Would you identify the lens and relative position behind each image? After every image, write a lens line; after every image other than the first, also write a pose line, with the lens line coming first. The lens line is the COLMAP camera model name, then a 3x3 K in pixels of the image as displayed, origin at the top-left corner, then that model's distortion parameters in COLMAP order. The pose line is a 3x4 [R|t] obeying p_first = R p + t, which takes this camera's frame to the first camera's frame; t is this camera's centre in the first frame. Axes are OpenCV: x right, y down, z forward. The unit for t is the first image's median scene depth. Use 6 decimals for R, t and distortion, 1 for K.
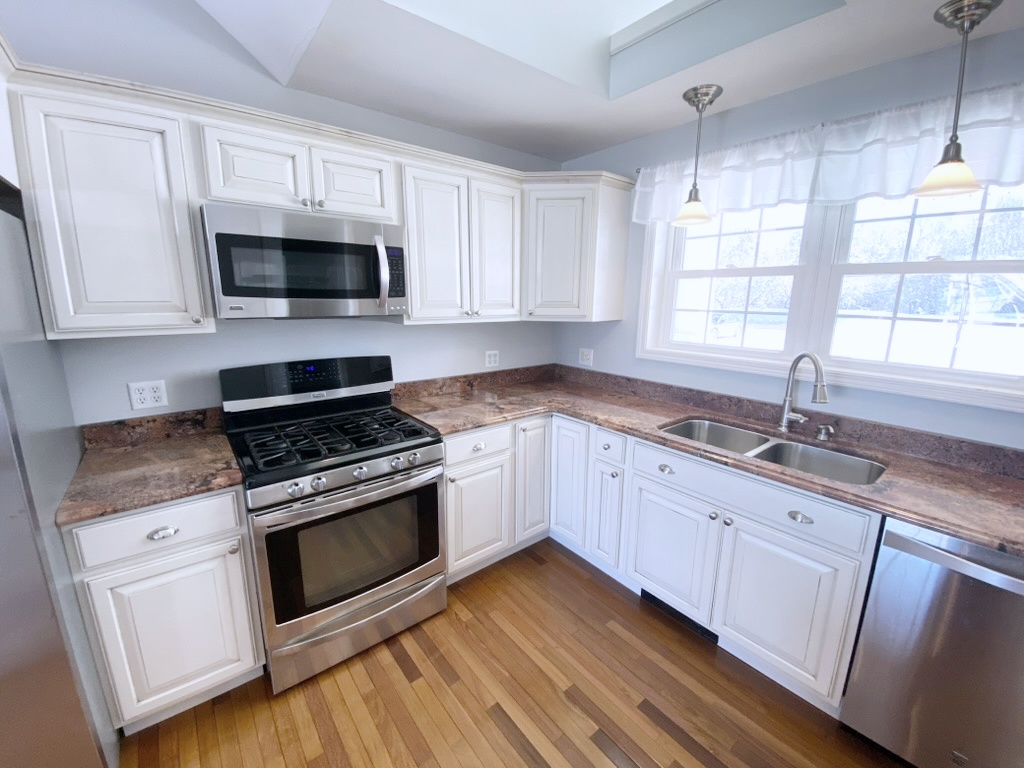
lens RADIAL K [[404.5, 0, 513.2], [0, 404.5, 381.7], [0, 0, 1]] dist [0.001873, -0.013954]
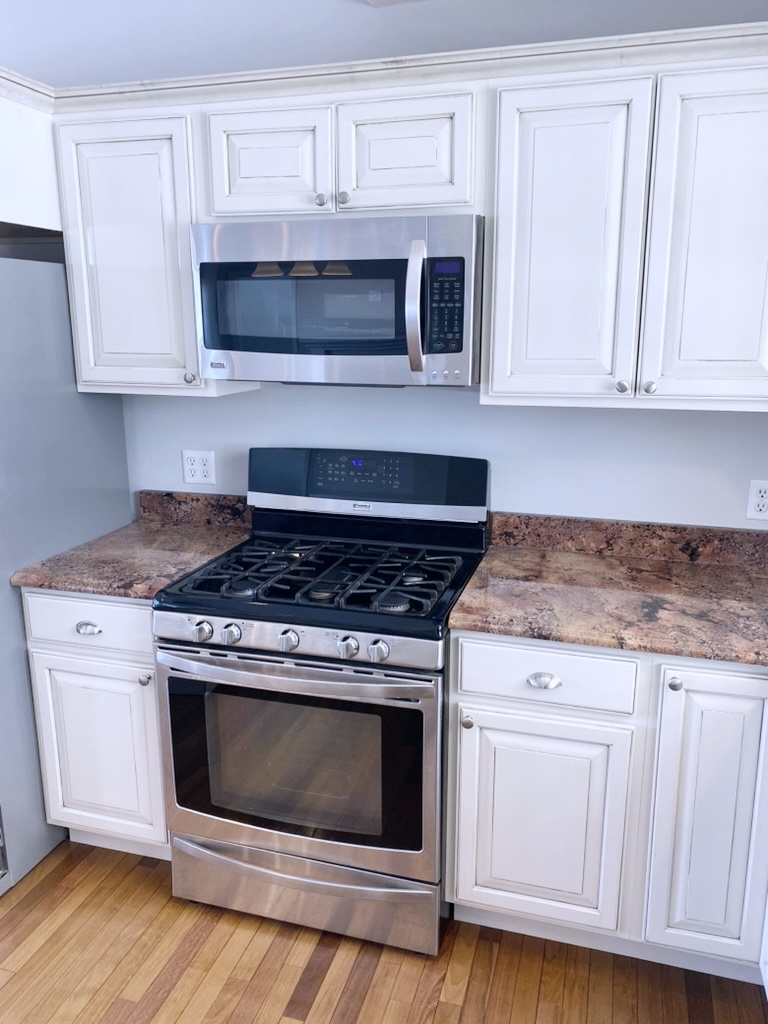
lens RADIAL K [[771.0, 0, 380.1], [0, 771.0, 509.3], [0, 0, 1]] dist [-0.000401, -0.007227]
pose [[0.583021, 0.182072, -0.791793, 0.515915], [-0.164065, 0.980873, 0.104745, -0.100414], [0.795719, 0.068837, 0.601741, 0.344723]]
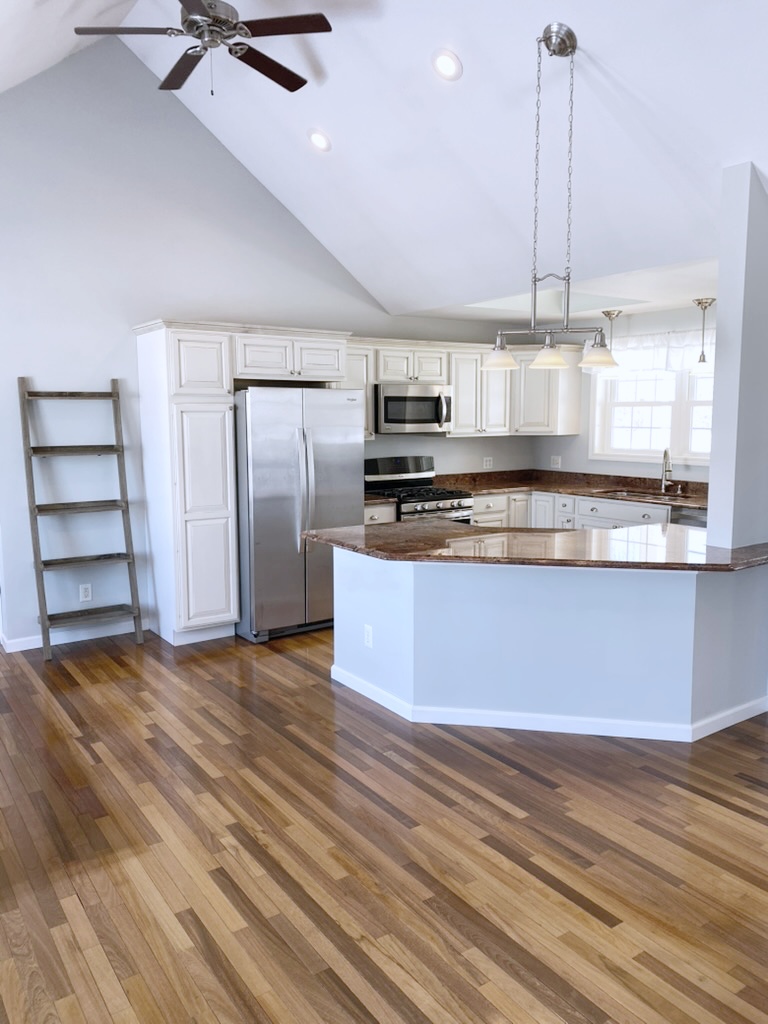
lens RADIAL K [[771.0, 0, 380.1], [0, 771.0, 509.3], [0, 0, 1]] dist [-0.000401, -0.007227]
pose [[0.996008, -0.005135, -0.089120, -0.291841], [-0.002244, 0.996588, -0.082503, 0.505747], [0.089240, 0.082374, 0.992598, -2.624194]]
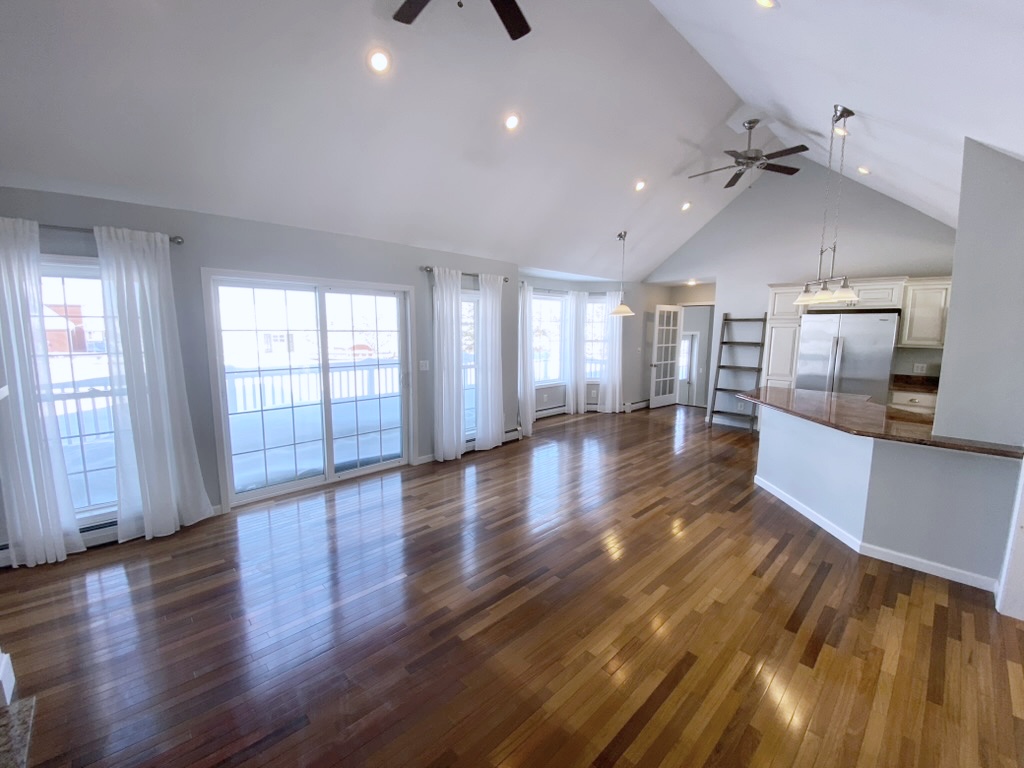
lens RADIAL K [[404.5, 0, 513.2], [0, 404.5, 381.7], [0, 0, 1]] dist [0.001873, -0.013954]
pose [[0.073821, 0.117764, -0.990294, 1.703506], [-0.206305, 0.973327, 0.100368, 0.422804], [0.975699, 0.196893, 0.096147, -2.066244]]
